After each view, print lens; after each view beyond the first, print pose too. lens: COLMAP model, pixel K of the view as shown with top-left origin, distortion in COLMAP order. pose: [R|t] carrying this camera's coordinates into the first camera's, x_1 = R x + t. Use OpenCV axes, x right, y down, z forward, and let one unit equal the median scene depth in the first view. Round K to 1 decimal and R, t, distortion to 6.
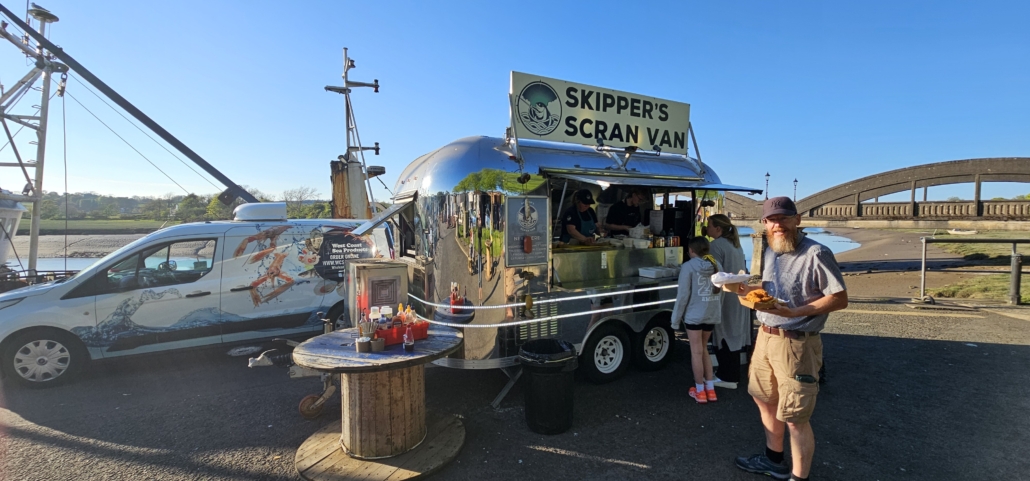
lens RADIAL K [[501.9, 0, 515.0], [0, 501.9, 240.5], [0, 0, 1]] dist [0.022708, -0.000230]
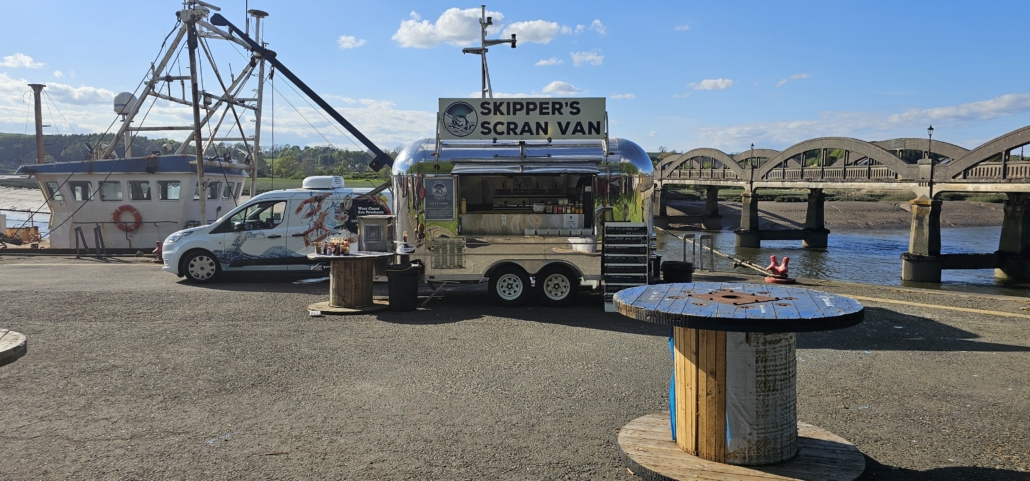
lens RADIAL K [[914.0, 0, 515.0], [0, 914.0, 240.5], [0, 0, 1]] dist [0.140587, -0.000505]
pose [[0.859399, 0.031792, -0.510316, 1.435066], [-0.010083, 0.998925, 0.045252, -0.022530], [0.511206, -0.033744, 0.858796, -1.151671]]
